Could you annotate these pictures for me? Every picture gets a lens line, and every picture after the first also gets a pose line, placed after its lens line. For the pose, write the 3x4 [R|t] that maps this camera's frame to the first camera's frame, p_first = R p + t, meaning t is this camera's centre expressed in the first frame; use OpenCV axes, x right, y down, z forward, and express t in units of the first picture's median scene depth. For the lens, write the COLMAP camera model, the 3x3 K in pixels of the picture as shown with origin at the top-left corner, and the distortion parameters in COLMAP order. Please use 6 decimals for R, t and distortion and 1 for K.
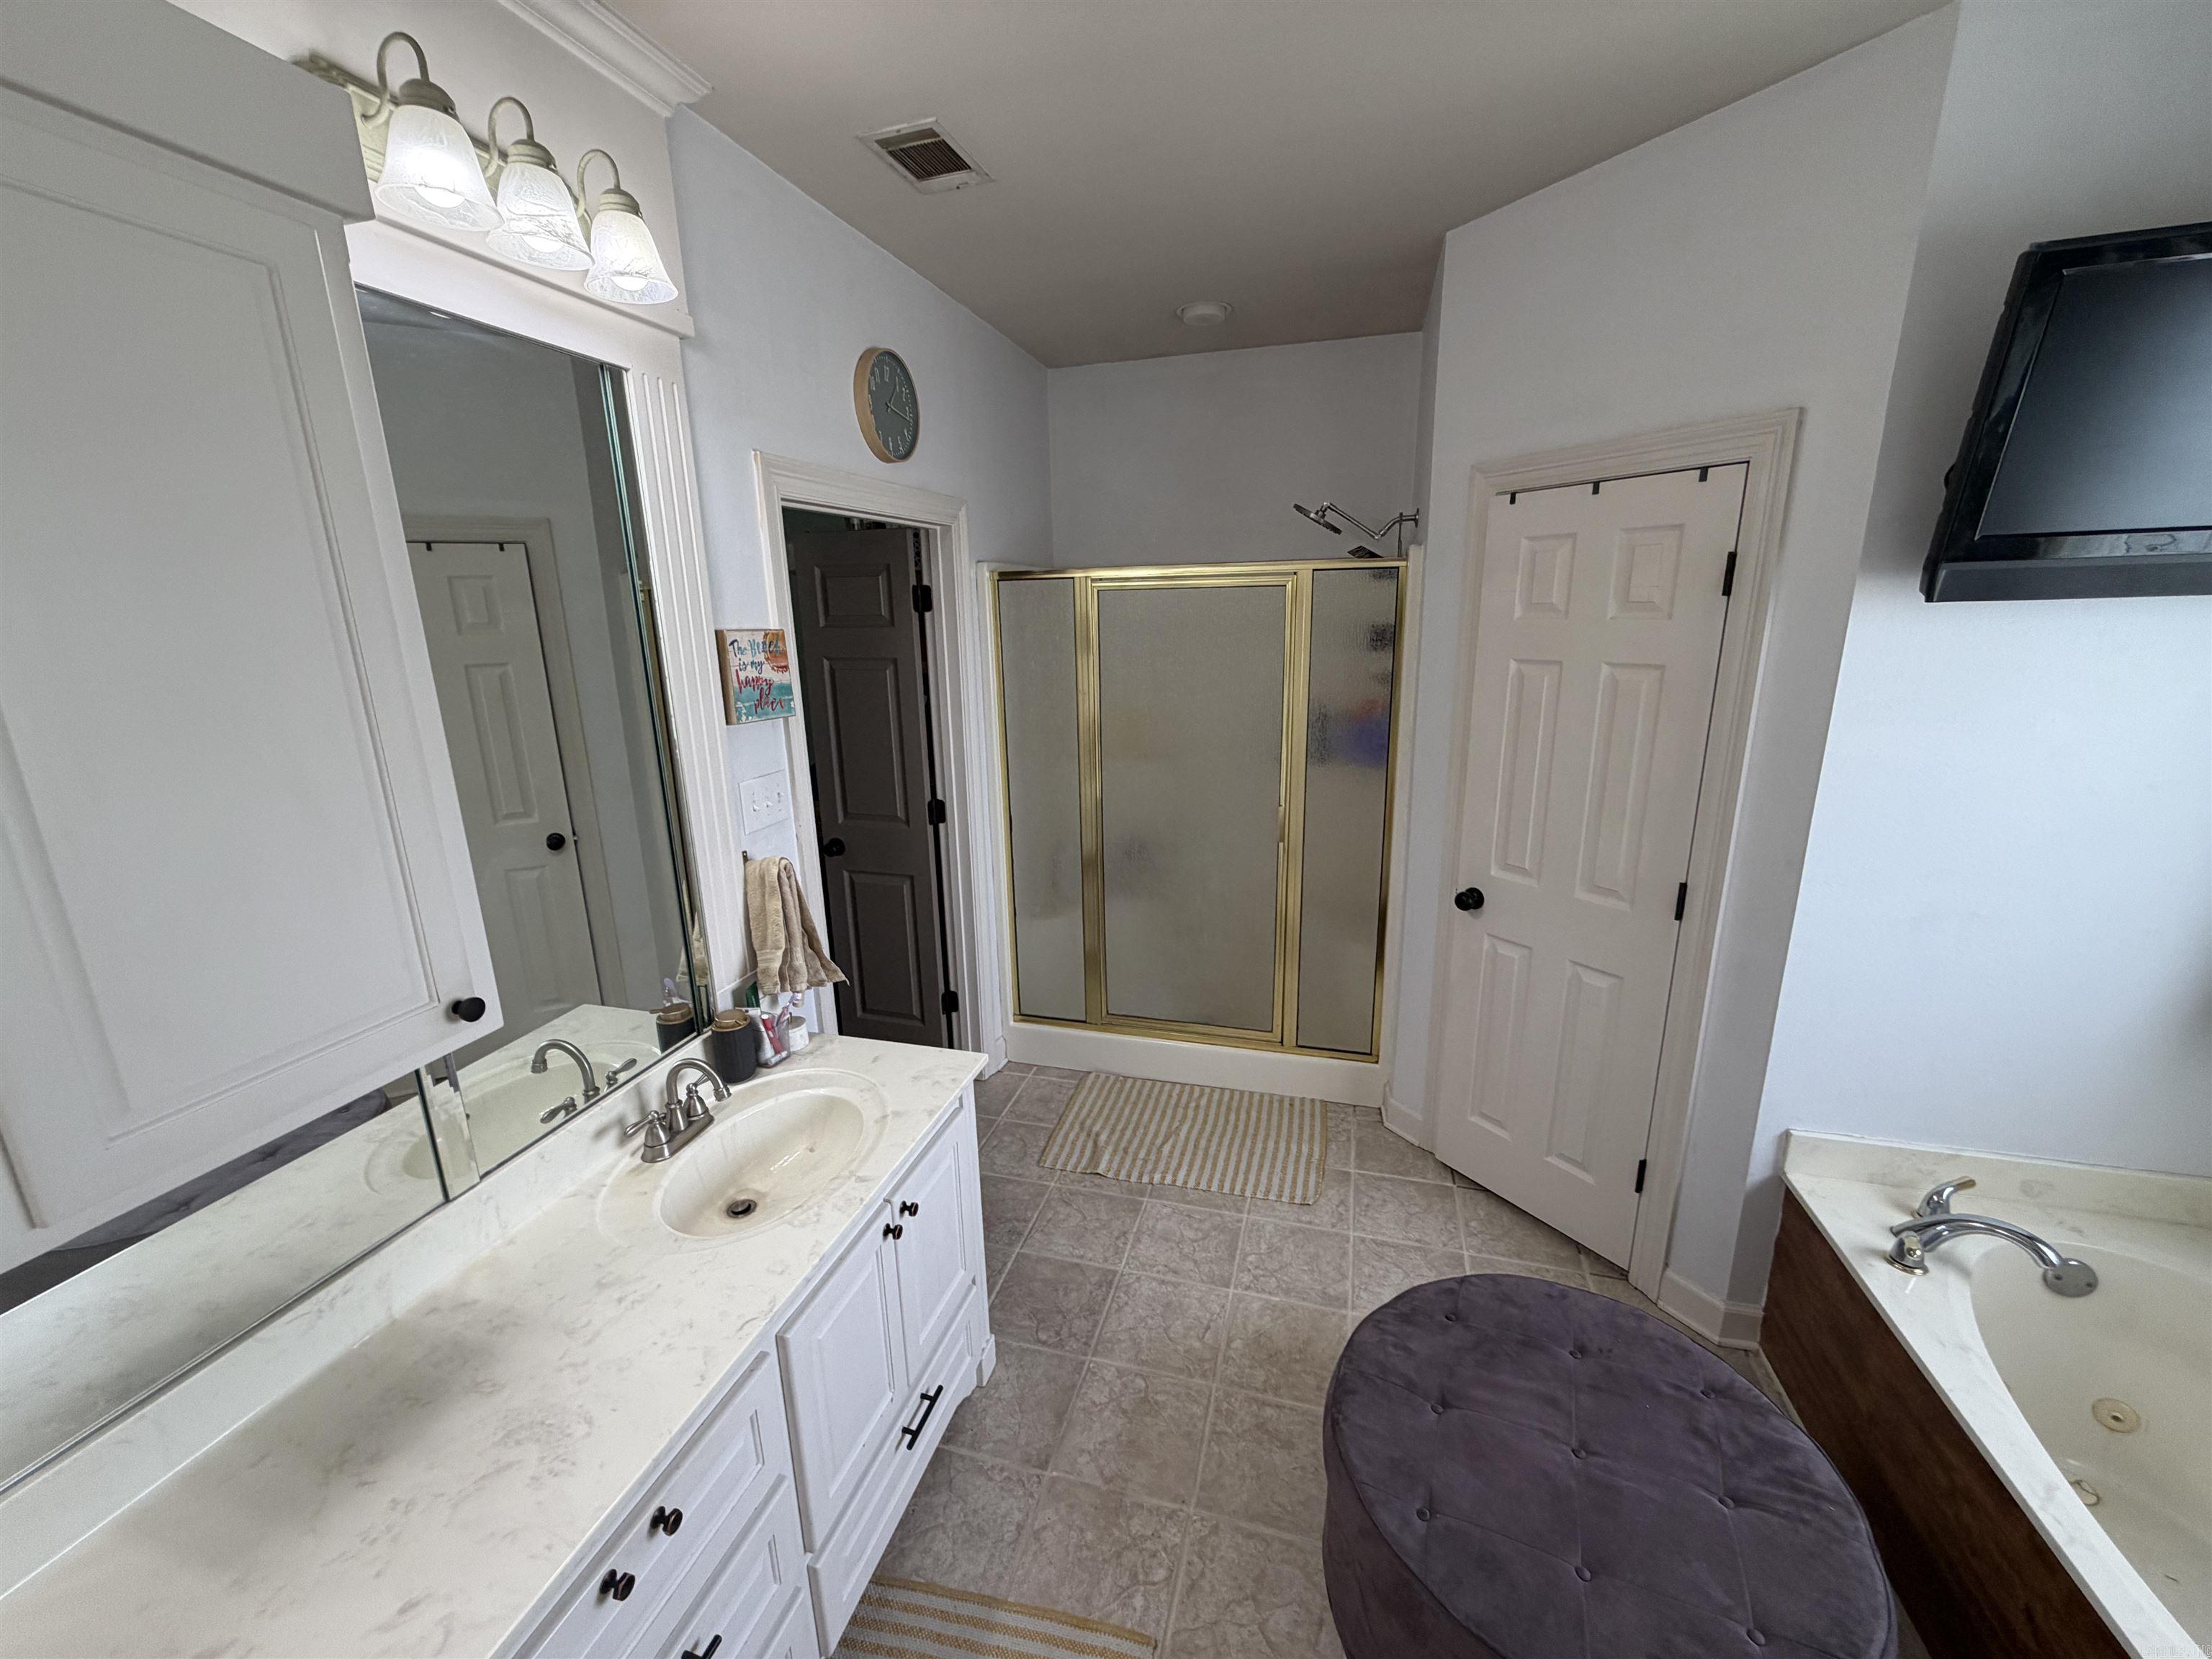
lens RADIAL K [[881.3, 0, 1104.0], [0, 881.3, 830.1], [0, 0, 1]] dist [0.001088, -0.000163]
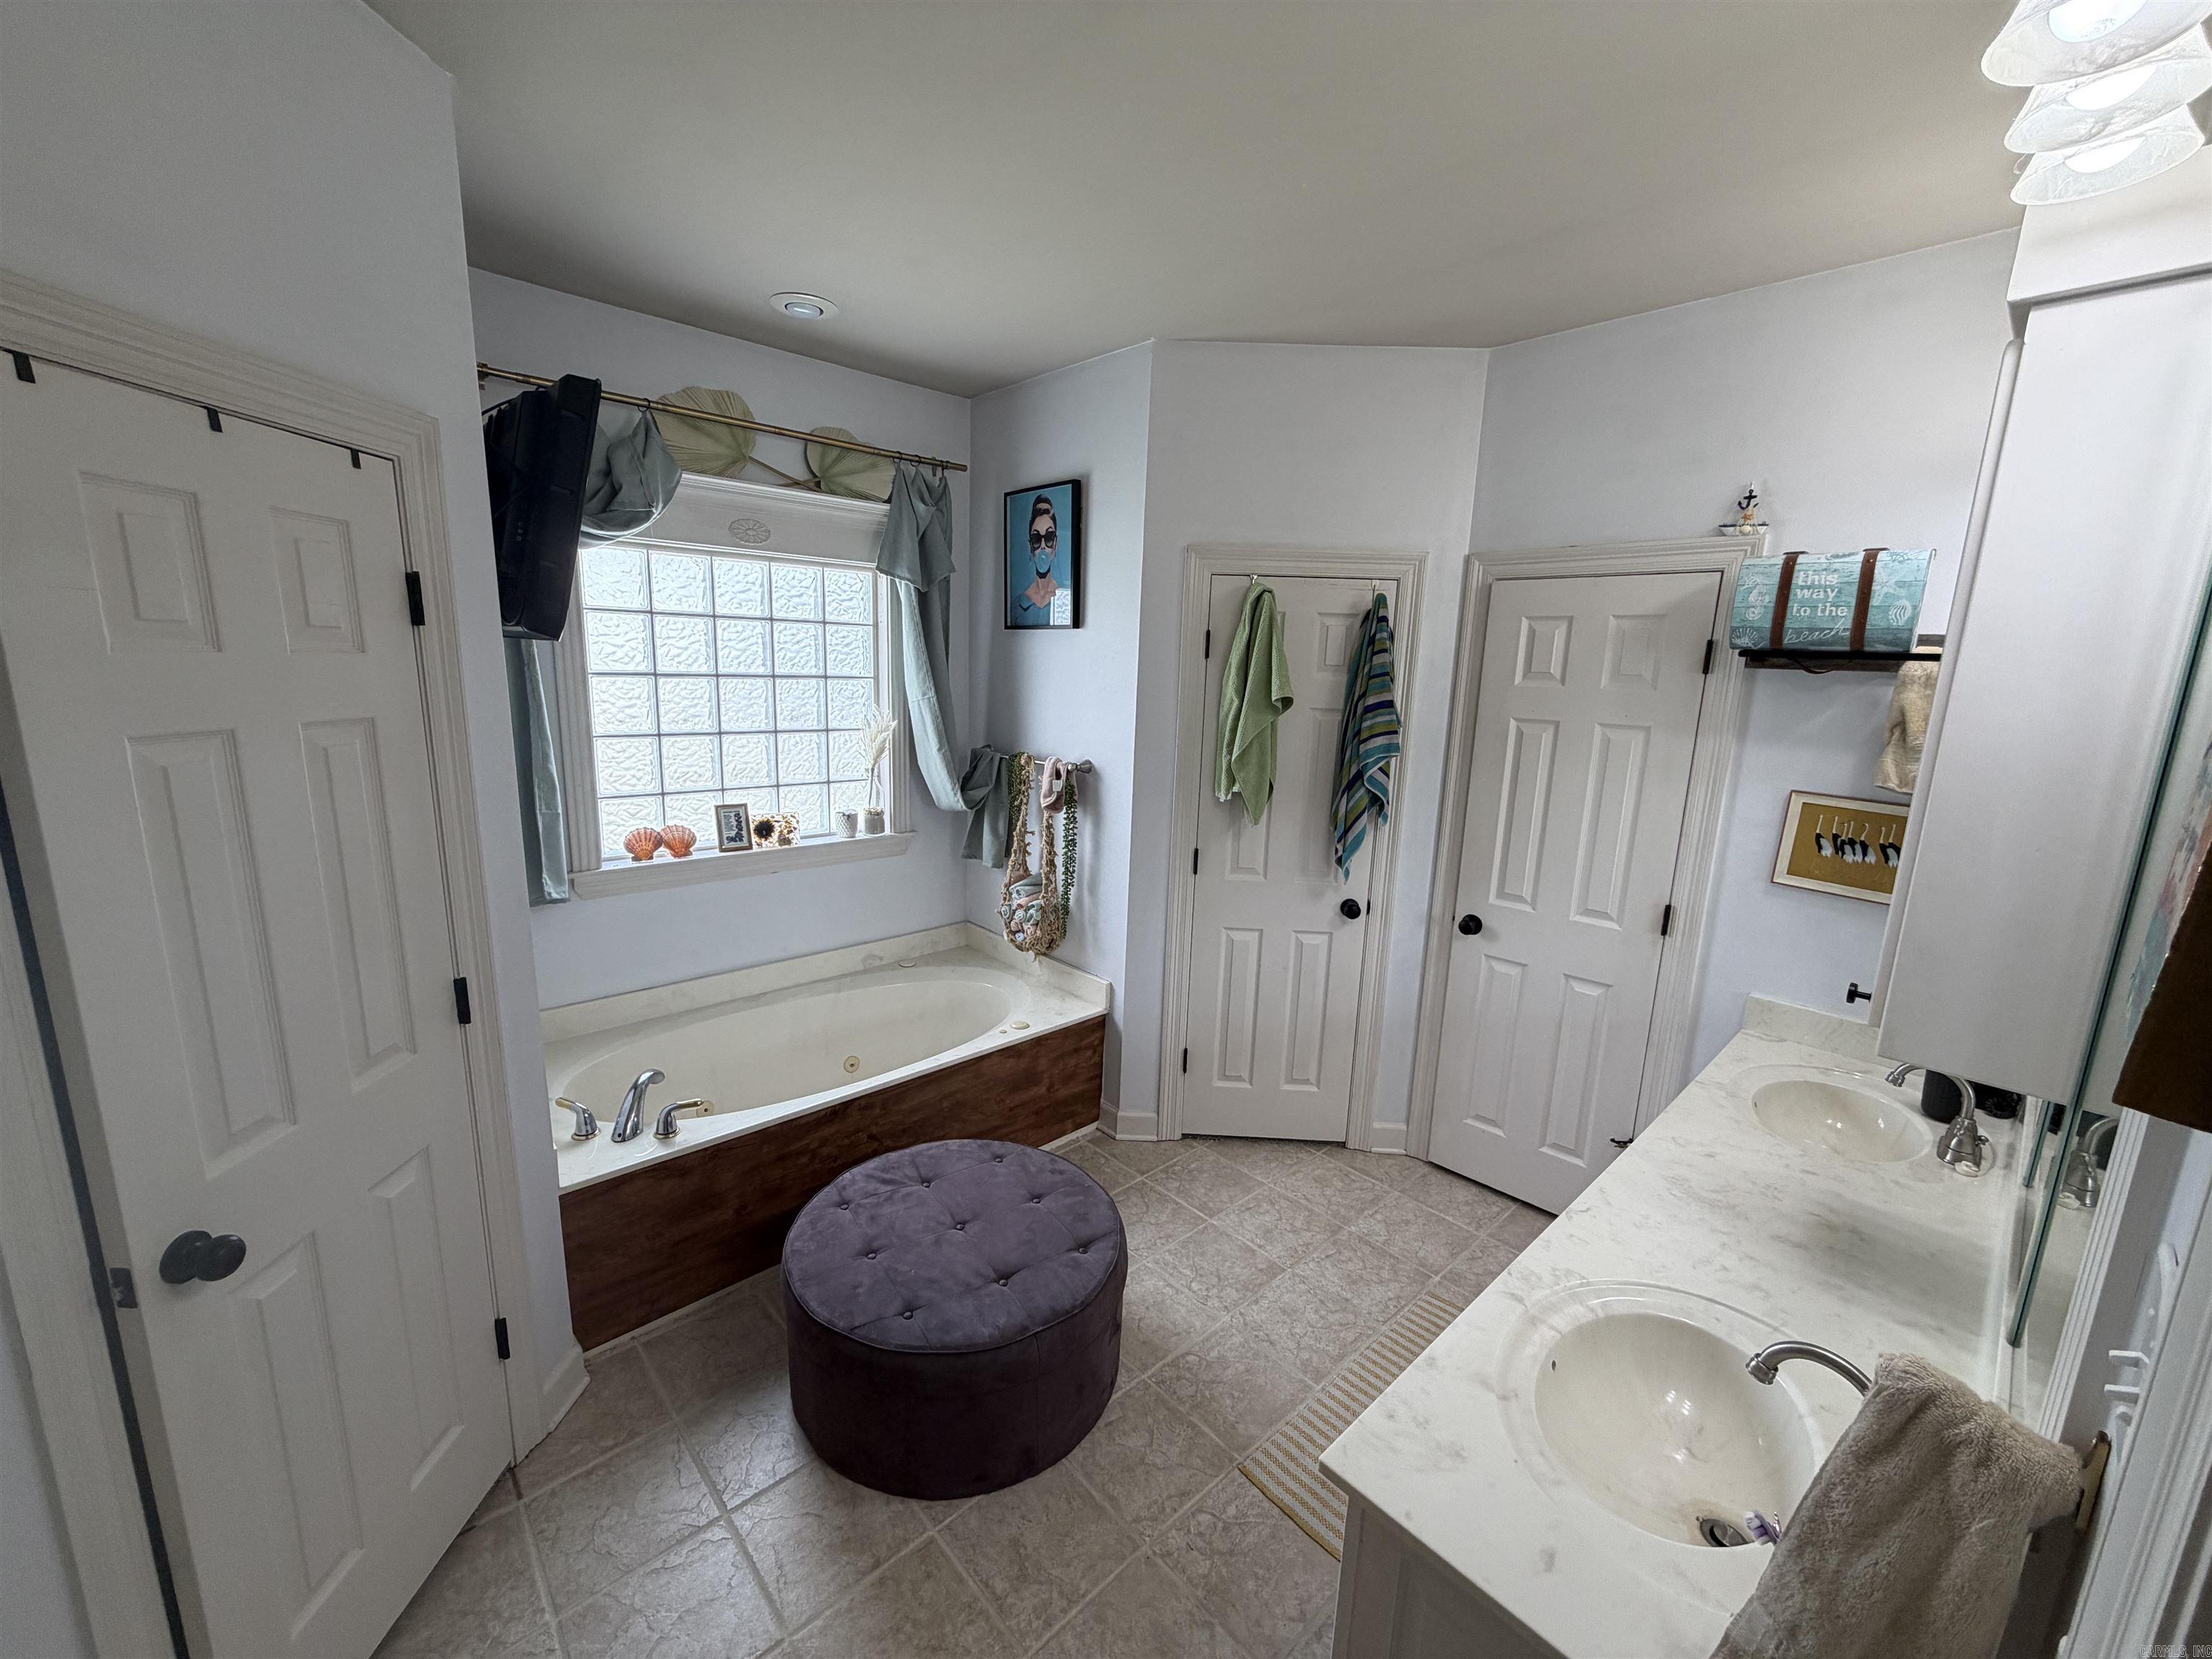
lens RADIAL K [[881.3, 0, 1104.1], [0, 881.3, 824.7], [0, 0, 1]] dist [0.001088, -0.000163]
pose [[-0.850090, -0.107547, 0.515539, -0.298133], [0.117847, 0.915255, 0.385253, -0.377187], [-0.513283, 0.388254, -0.765375, 1.534209]]
